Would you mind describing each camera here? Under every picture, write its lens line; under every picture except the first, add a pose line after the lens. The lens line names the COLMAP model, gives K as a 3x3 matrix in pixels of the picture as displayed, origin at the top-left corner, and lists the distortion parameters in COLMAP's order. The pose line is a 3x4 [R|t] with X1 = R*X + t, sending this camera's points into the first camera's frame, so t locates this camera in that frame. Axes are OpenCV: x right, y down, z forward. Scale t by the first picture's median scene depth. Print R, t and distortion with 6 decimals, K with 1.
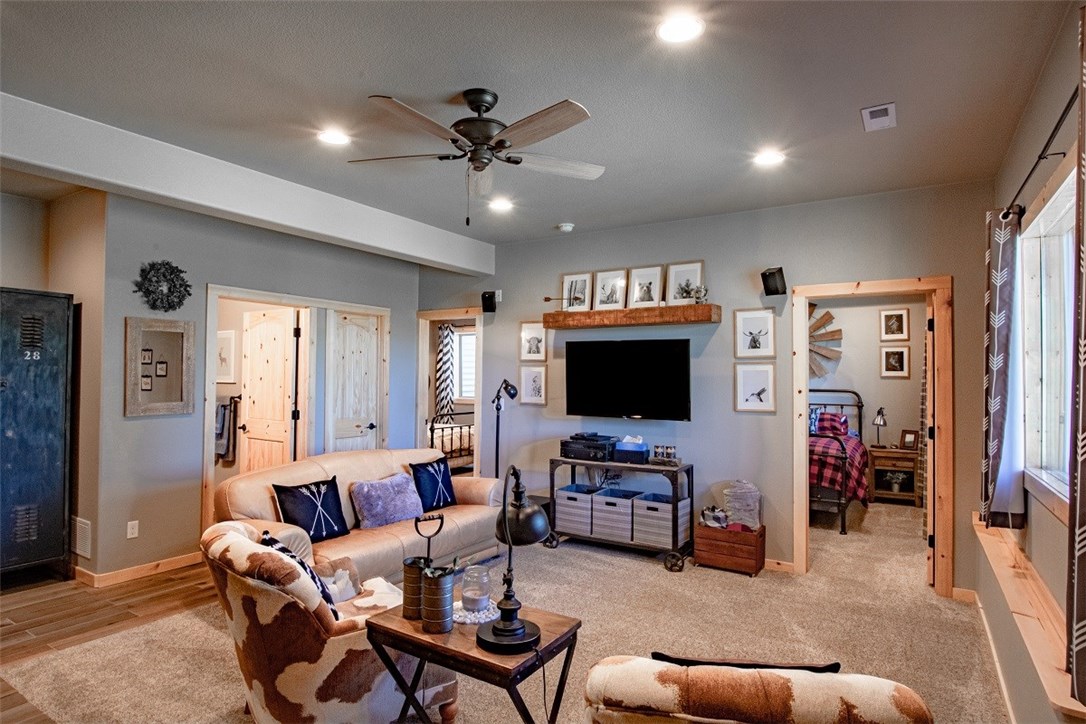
lens RADIAL K [[585.4, 0, 543.6], [0, 585.4, 362.8], [0, 0, 1]] dist [-0.012868, -0.000973]
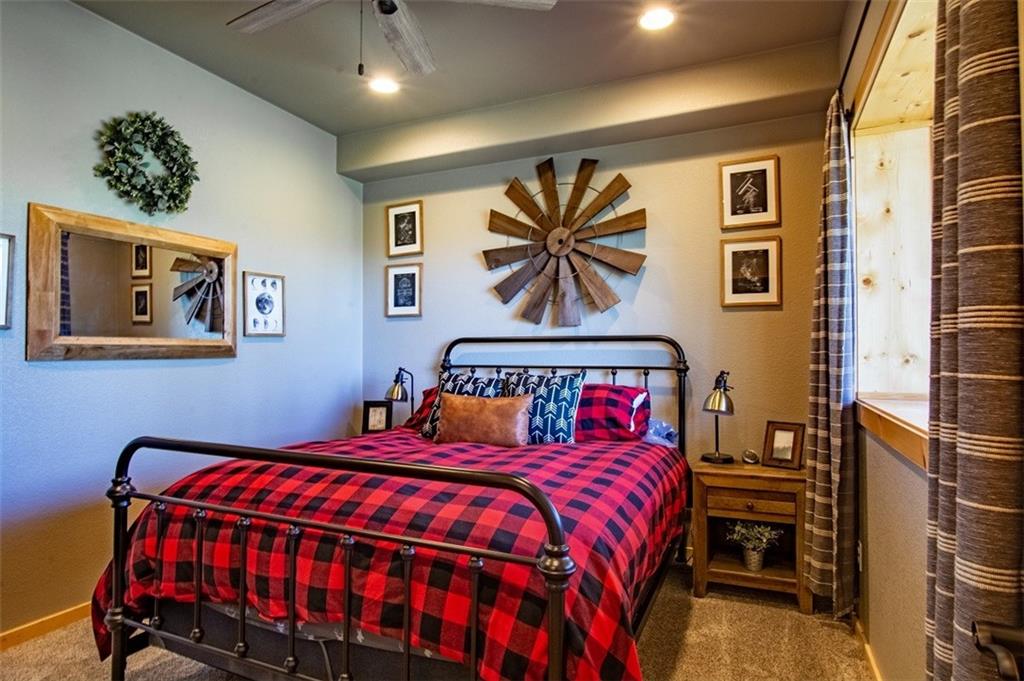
lens RADIAL K [[552.0, 0, 509.7], [0, 552.0, 344.5], [0, 0, 1]] dist [-0.012868, -0.000973]
pose [[0.991702, -0.008483, 0.128276, 0.352738], [0.007205, 0.999920, 0.010430, 0.048937], [-0.128354, -0.009419, 0.991684, 0.584484]]
